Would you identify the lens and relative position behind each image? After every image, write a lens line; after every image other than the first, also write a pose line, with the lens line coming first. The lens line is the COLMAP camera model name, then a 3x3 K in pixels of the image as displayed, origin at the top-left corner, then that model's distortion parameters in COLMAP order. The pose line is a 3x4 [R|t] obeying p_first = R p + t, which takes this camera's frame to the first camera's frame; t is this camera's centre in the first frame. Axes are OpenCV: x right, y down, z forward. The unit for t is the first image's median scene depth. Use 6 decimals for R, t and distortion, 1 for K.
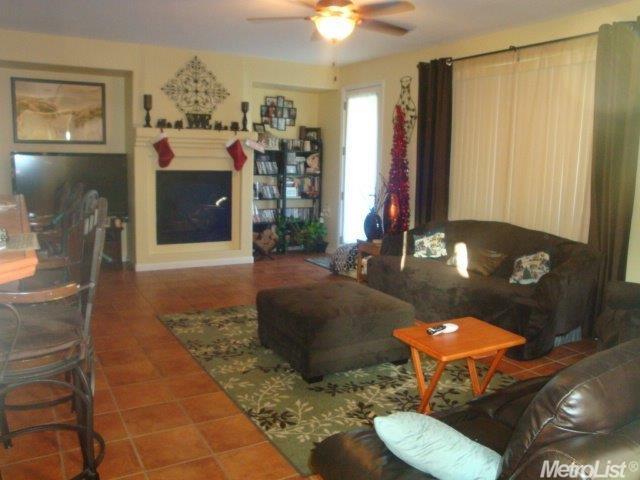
lens RADIAL K [[528.2, 0, 319.7], [0, 528.2, 236.4], [0, 0, 1]] dist [-0.155113, 0.138084]
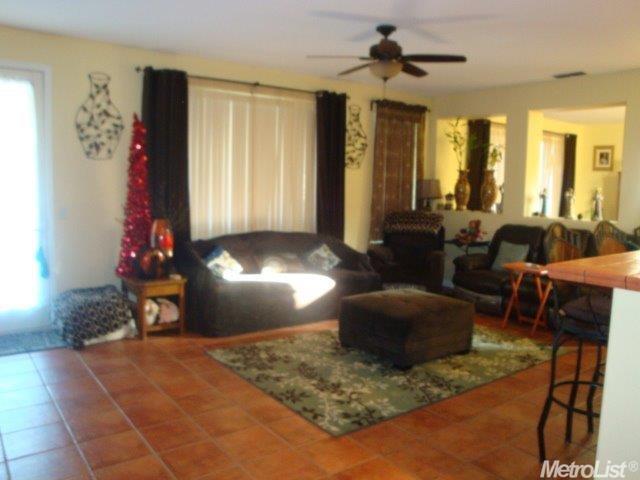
lens RADIAL K [[528.2, 0, 319.7], [0, 528.2, 236.4], [0, 0, 1]] dist [-0.155113, 0.138084]
pose [[-0.104940, -0.134650, 0.985321, -0.978116], [0.117727, 0.982142, 0.146754, -0.201126], [-0.987486, 0.131399, -0.087214, 1.124714]]
